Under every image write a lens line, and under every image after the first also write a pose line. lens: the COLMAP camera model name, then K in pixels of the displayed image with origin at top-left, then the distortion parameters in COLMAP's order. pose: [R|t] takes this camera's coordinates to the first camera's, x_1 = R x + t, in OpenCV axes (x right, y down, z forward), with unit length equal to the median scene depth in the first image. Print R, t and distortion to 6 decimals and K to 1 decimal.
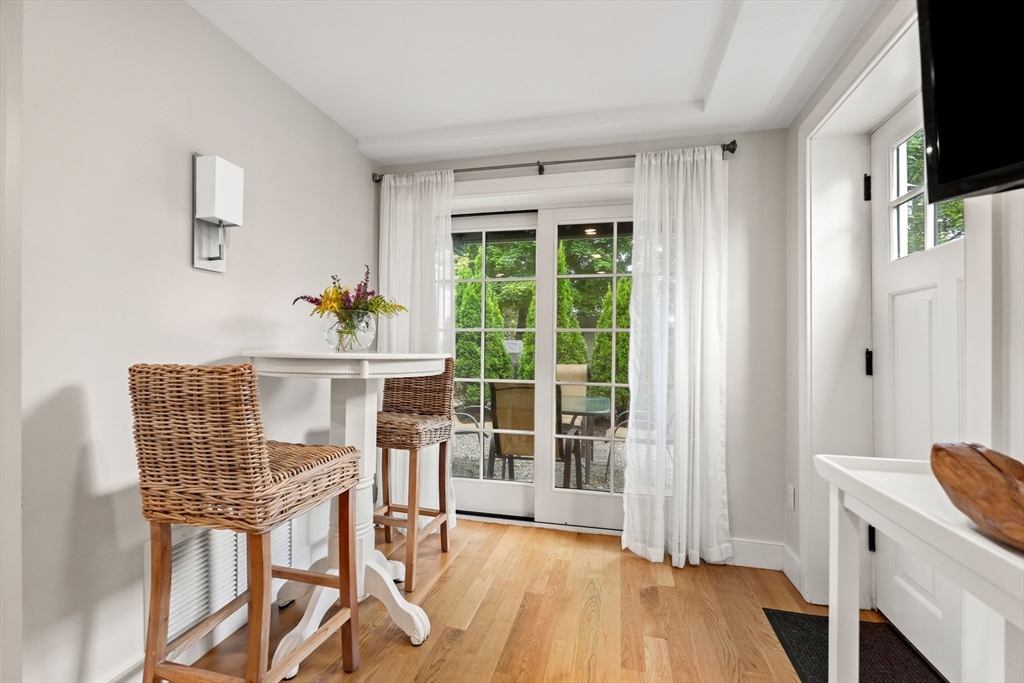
lens RADIAL K [[457.1, 0, 519.9], [0, 457.1, 343.5], [0, 0, 1]] dist [-0.000804, -0.000200]
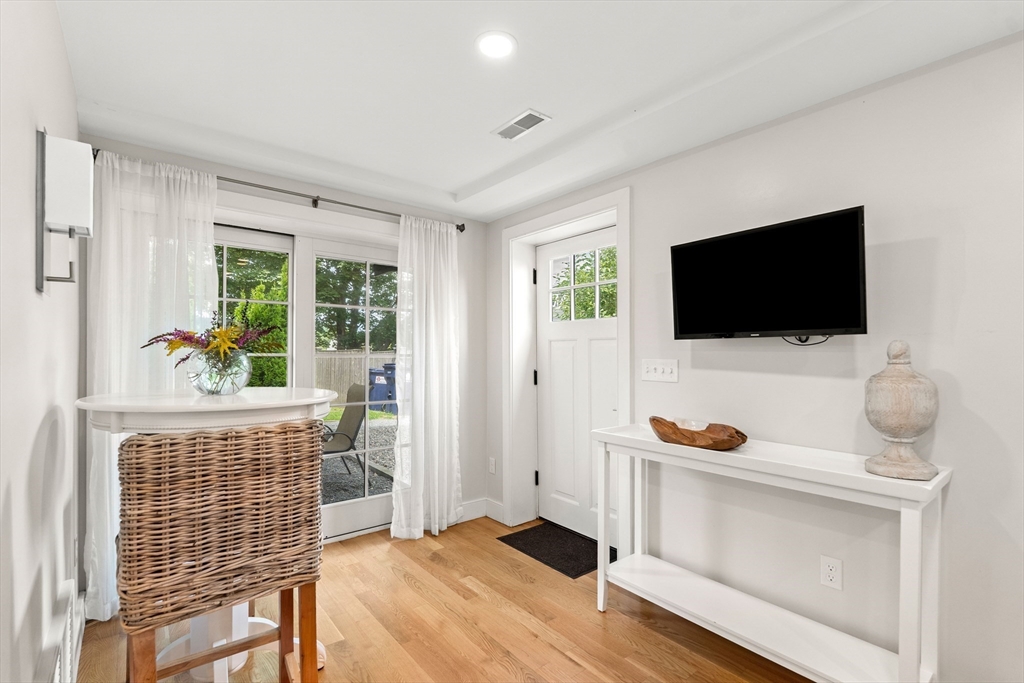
lens RADIAL K [[457.1, 0, 520.6], [0, 457.1, 346.5], [0, 0, 1]] dist [-0.000804, -0.000200]
pose [[0.601382, 0.007449, 0.798927, -0.588852], [-0.008553, 0.999959, -0.002885, -0.063233], [-0.798916, -0.005099, 0.601421, -0.001354]]
